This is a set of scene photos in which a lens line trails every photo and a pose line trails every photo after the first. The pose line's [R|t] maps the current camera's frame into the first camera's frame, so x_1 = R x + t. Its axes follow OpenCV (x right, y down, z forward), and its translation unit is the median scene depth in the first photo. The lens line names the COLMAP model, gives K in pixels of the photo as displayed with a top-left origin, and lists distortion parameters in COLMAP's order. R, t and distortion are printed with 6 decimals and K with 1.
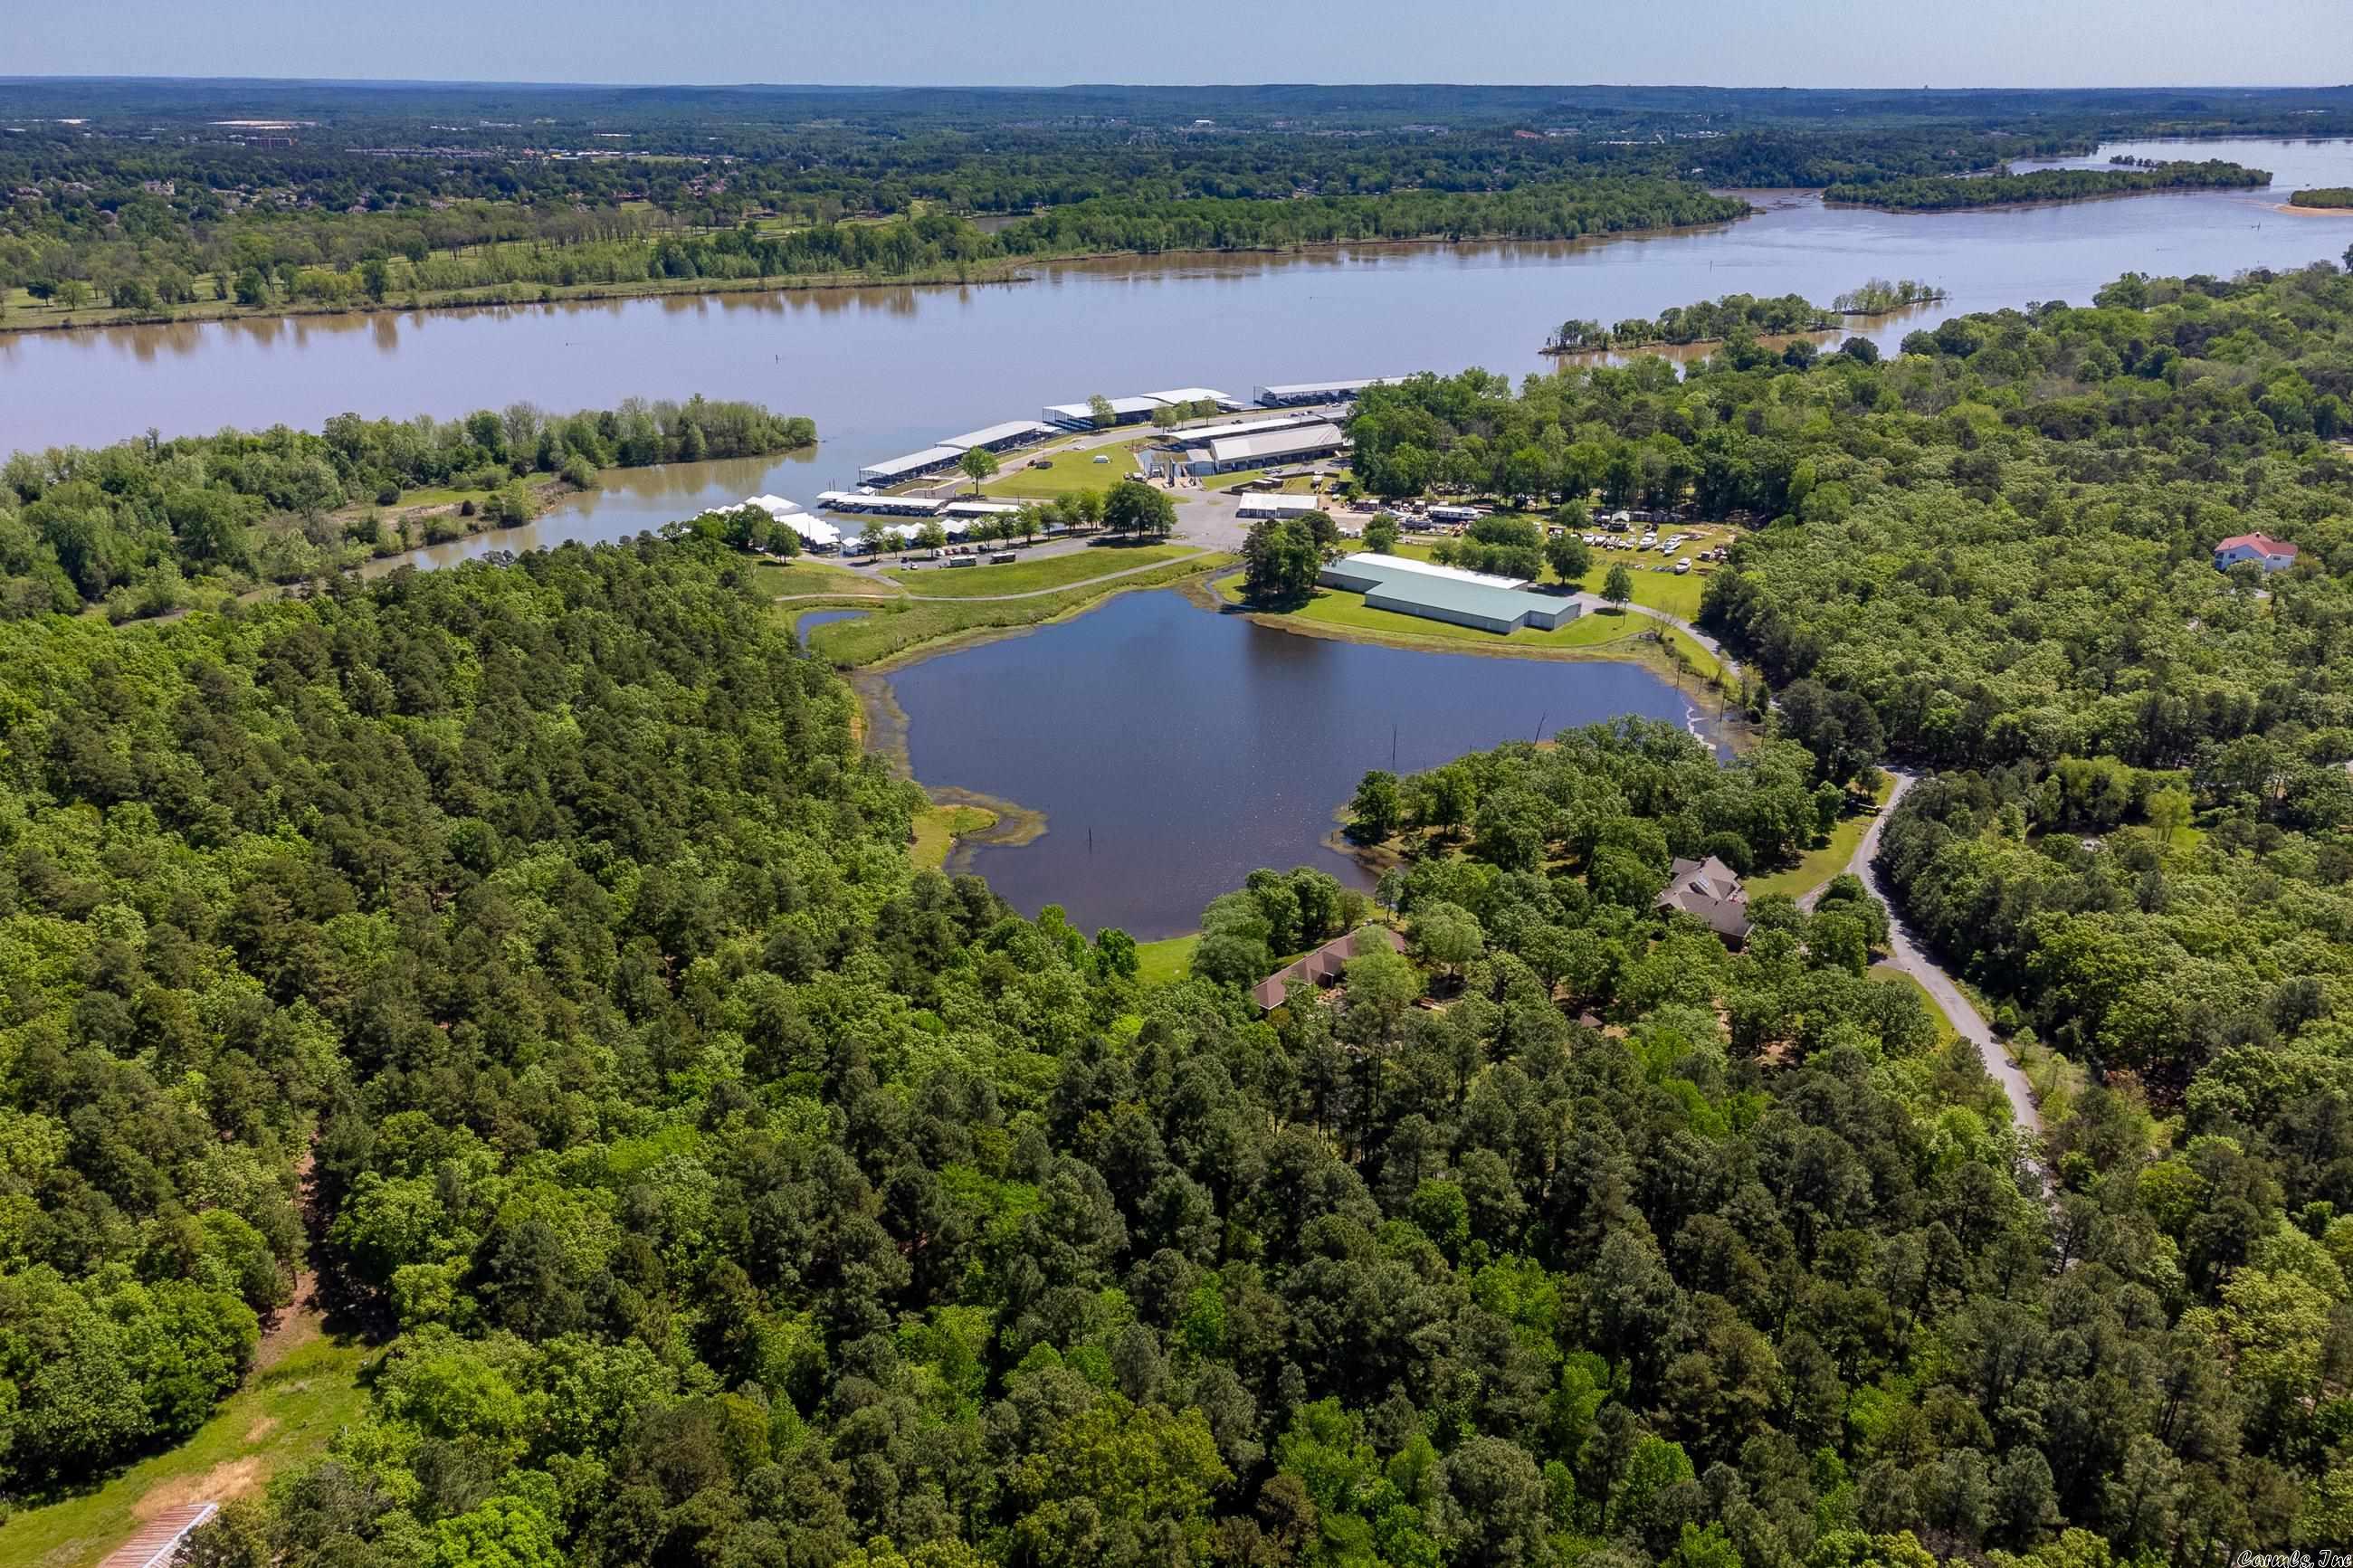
lens RADIAL K [[1785.9, 0, 1175.4], [0, 1785.9, 785.3], [0, 0, 1]] dist [0.006270, 0.025112]
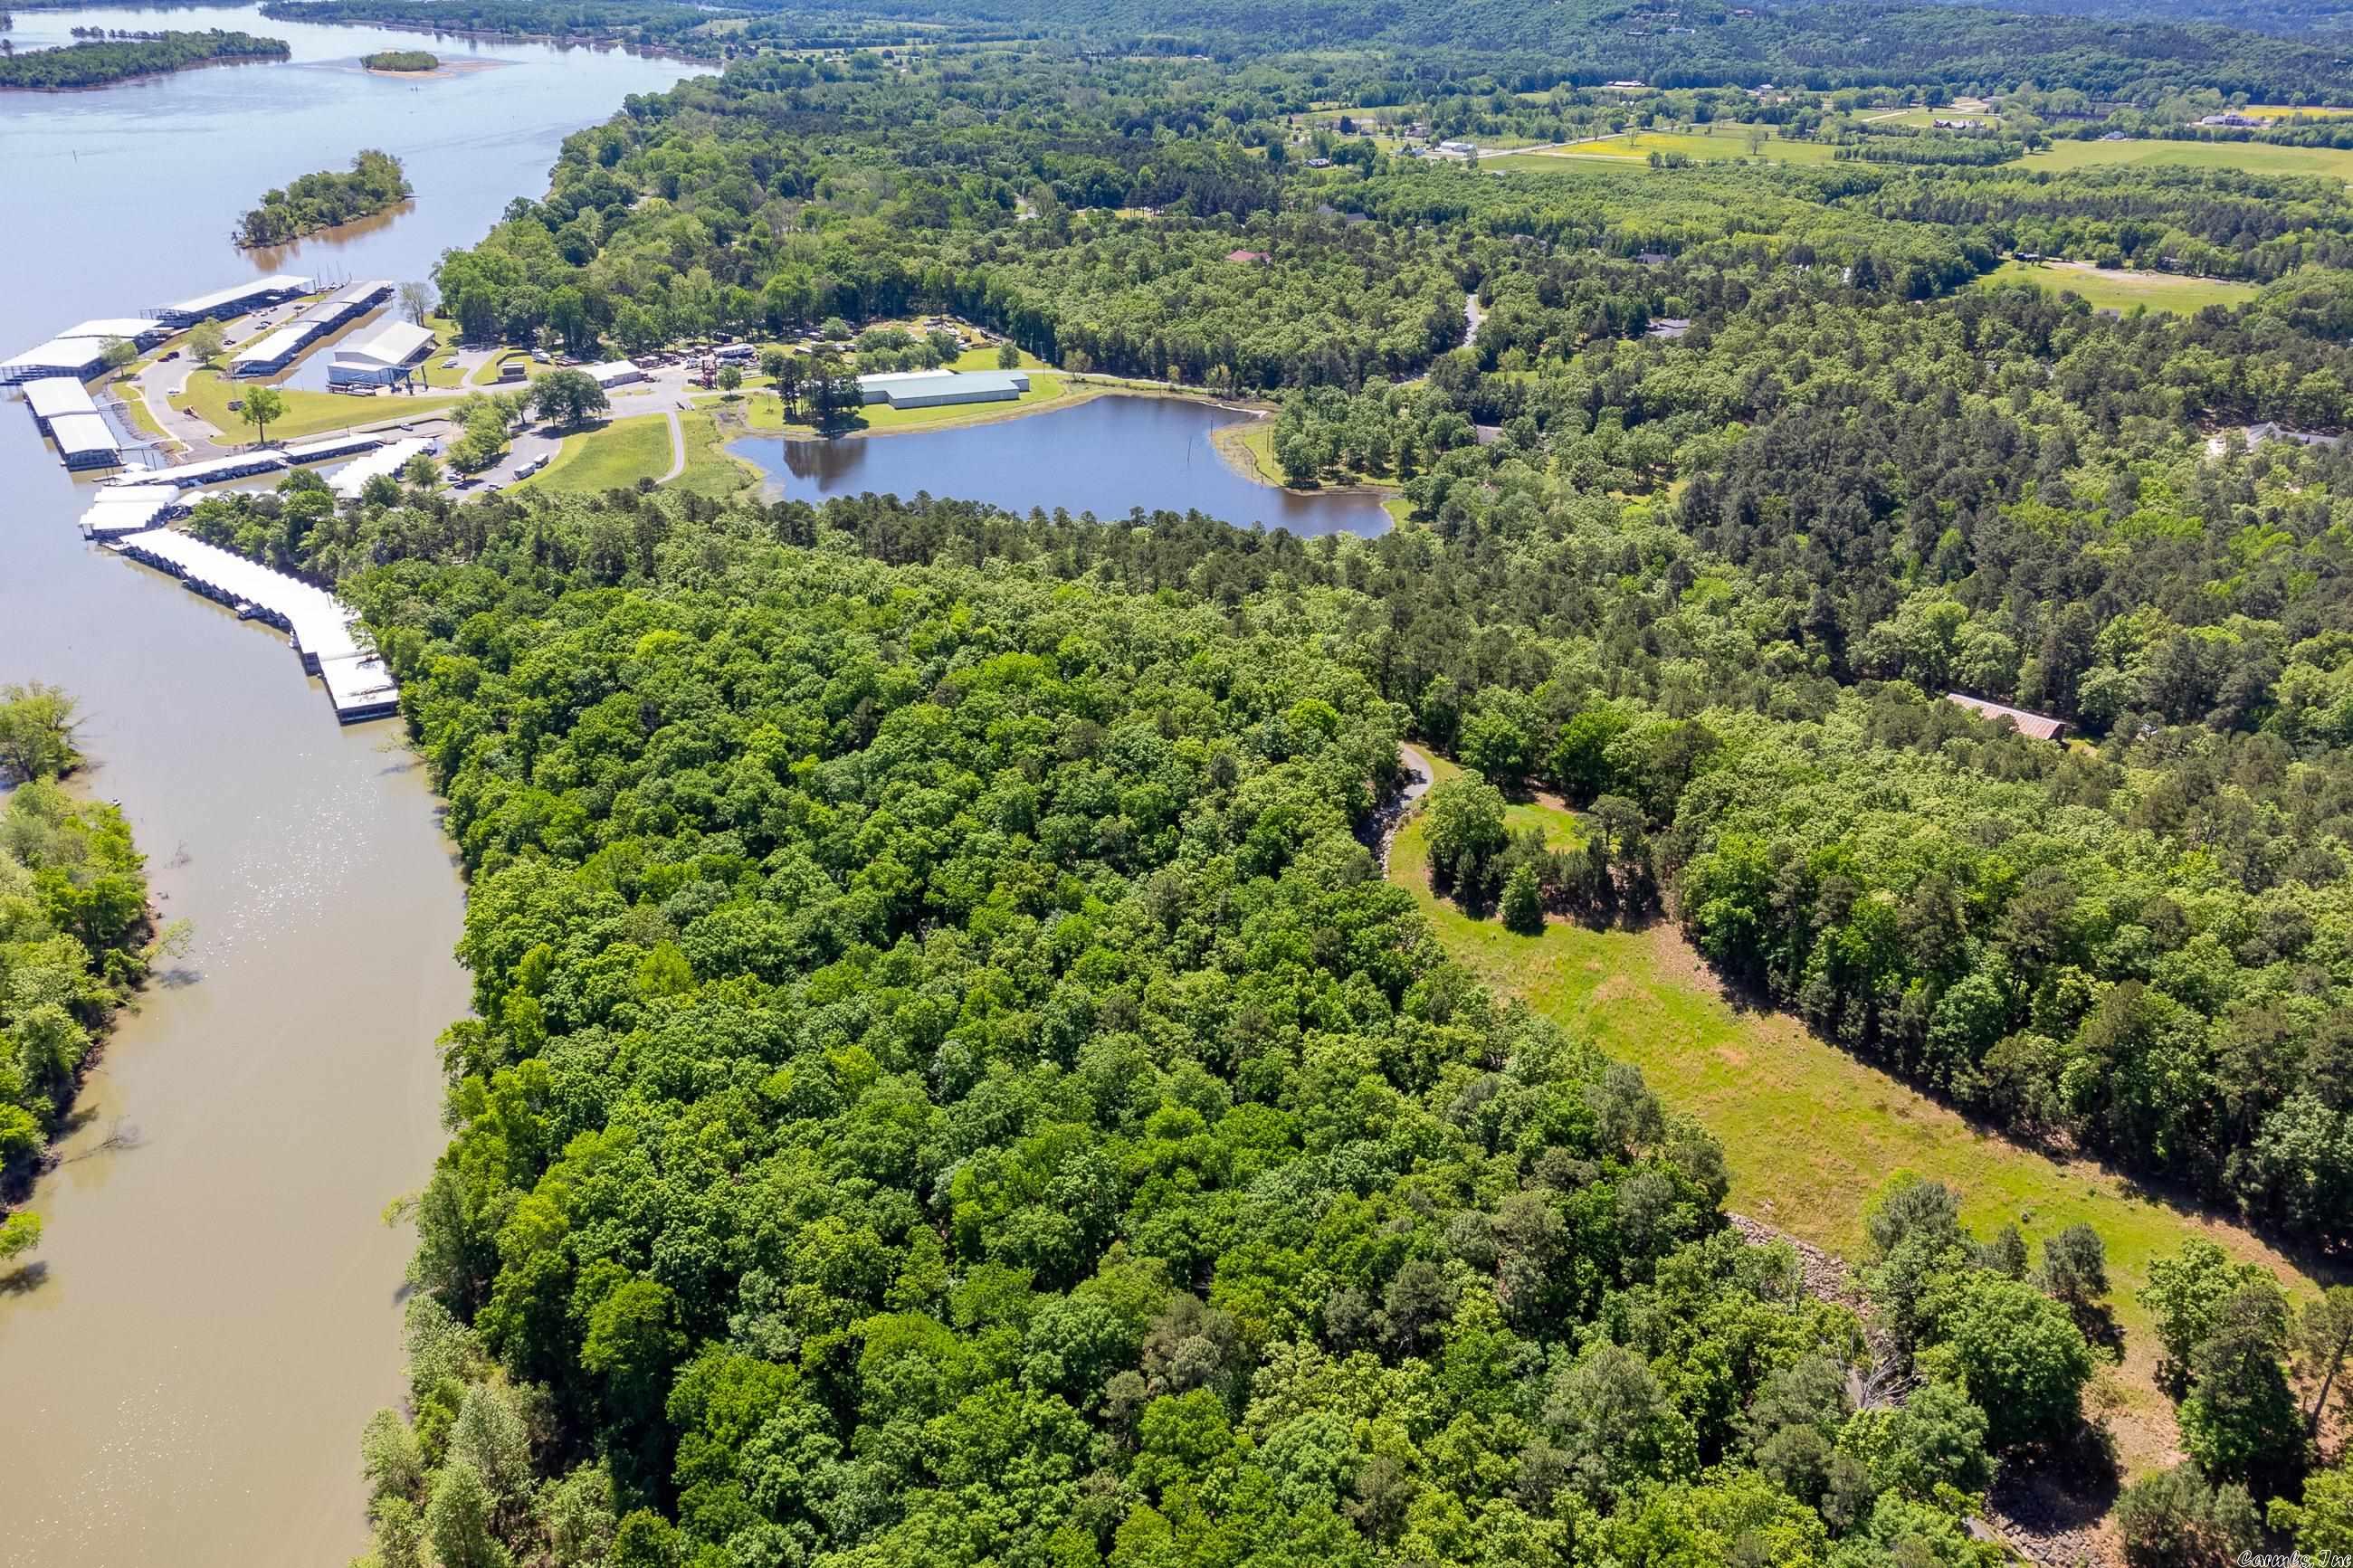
lens RADIAL K [[1785.9, 0, 1167.9], [0, 1785.9, 750.5], [0, 0, 1]] dist [0.006270, 0.025112]
pose [[0.458084, -0.358575, 0.813377, -0.615185], [0.320140, 0.920176, 0.225359, -0.070001], [-0.829258, 0.157161, 0.536312, 0.152326]]
